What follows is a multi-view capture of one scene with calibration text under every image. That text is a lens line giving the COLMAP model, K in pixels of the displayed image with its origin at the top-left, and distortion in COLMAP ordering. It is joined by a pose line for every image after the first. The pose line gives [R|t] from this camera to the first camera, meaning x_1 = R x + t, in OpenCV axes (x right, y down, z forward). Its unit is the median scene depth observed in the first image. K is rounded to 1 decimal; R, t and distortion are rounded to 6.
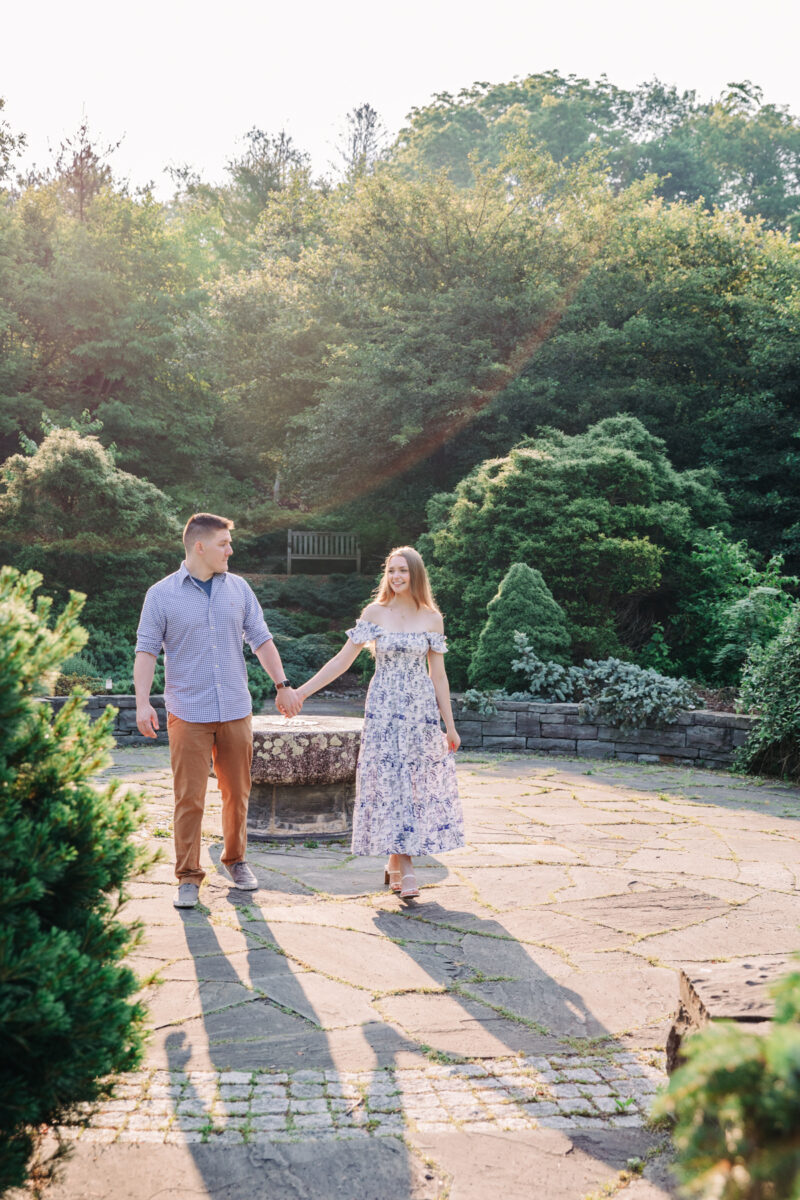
lens RADIAL K [[1499.5, 0, 403.3], [0, 1499.5, 604.5], [0, 0, 1]] dist [0.090668, 0.000000]
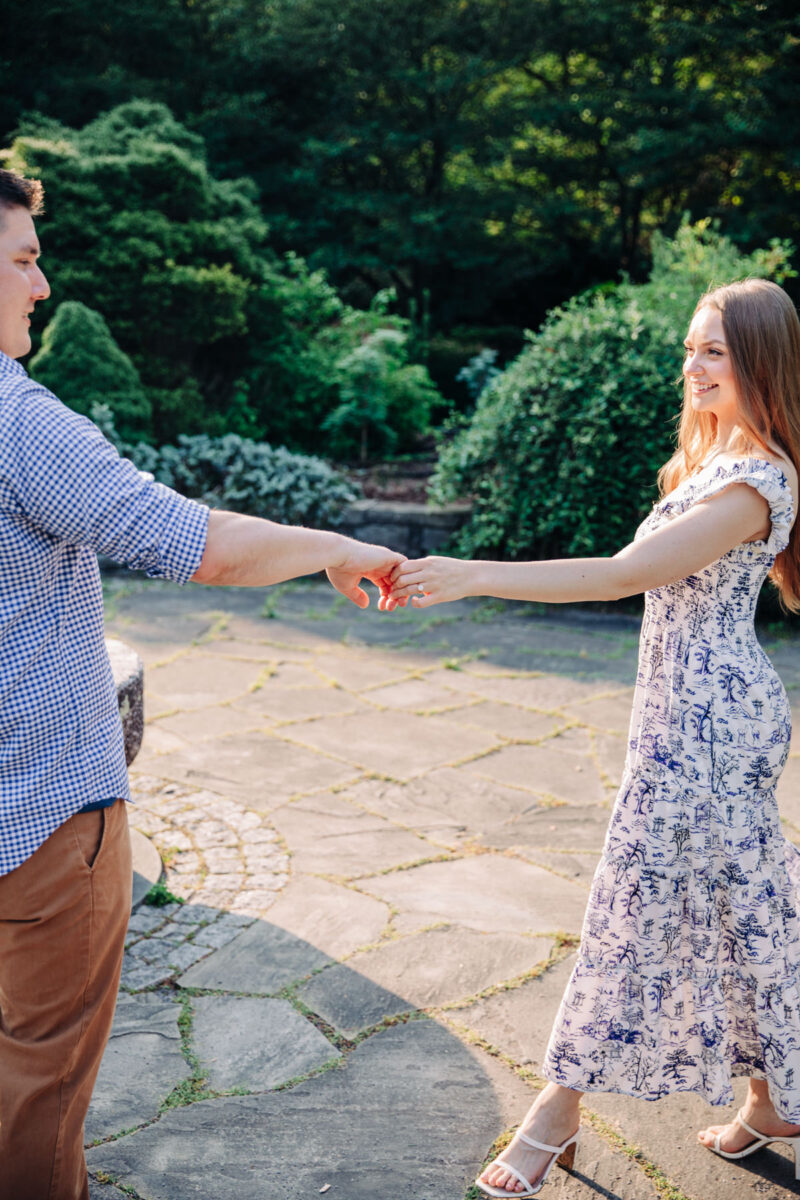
lens RADIAL K [[1389.2, 0, 406.4], [0, 1389.2, 596.4], [0, 0, 1]] dist [0.078545, 0.000000]
pose [[0.905333, -0.099335, 0.412923, -0.060521], [0.021921, 0.981896, 0.188148, -0.011149], [-0.424137, -0.161285, 0.891120, 0.294090]]
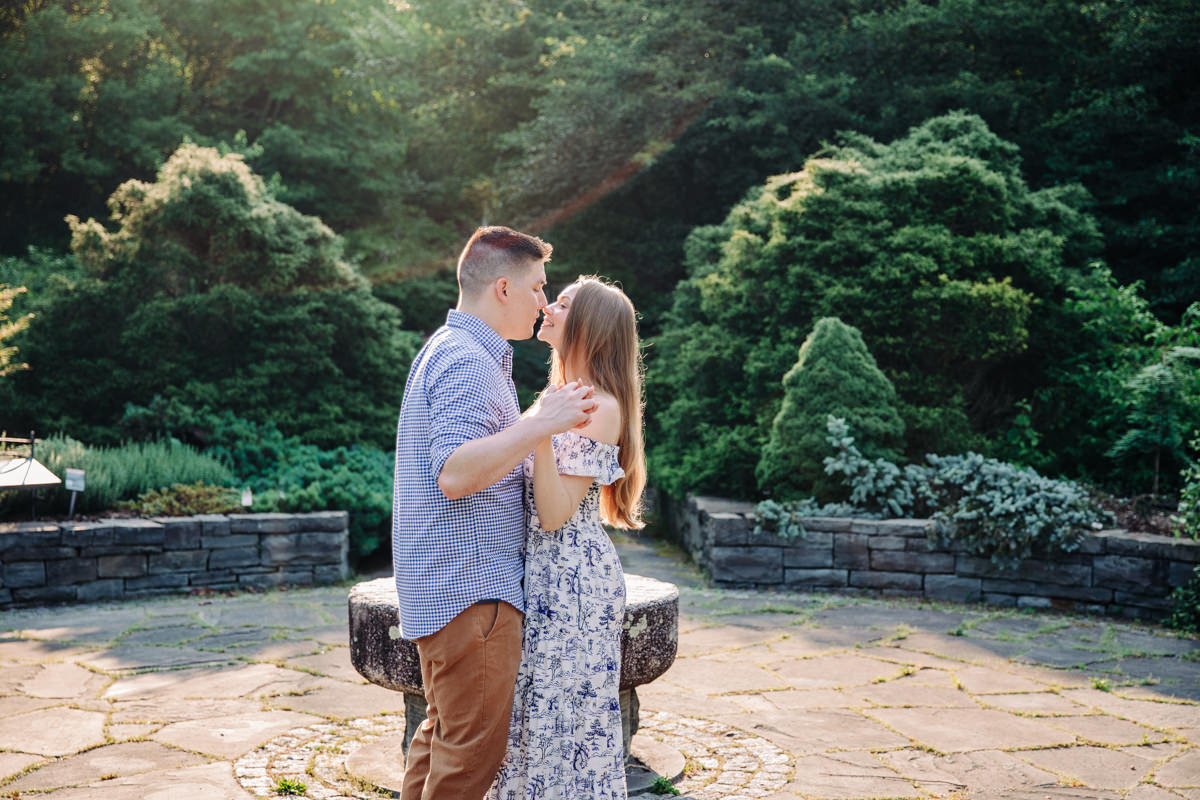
lens RADIAL K [[1748.8, 0, 588.9], [0, 1748.8, 387.1], [0, 0, 1]] dist [0.116784, 0.000000]
pose [[0.999593, -0.011869, -0.025942, -0.012865], [0.012095, 0.999890, 0.008569, -0.003341], [0.025837, -0.008879, 0.999627, 0.161436]]
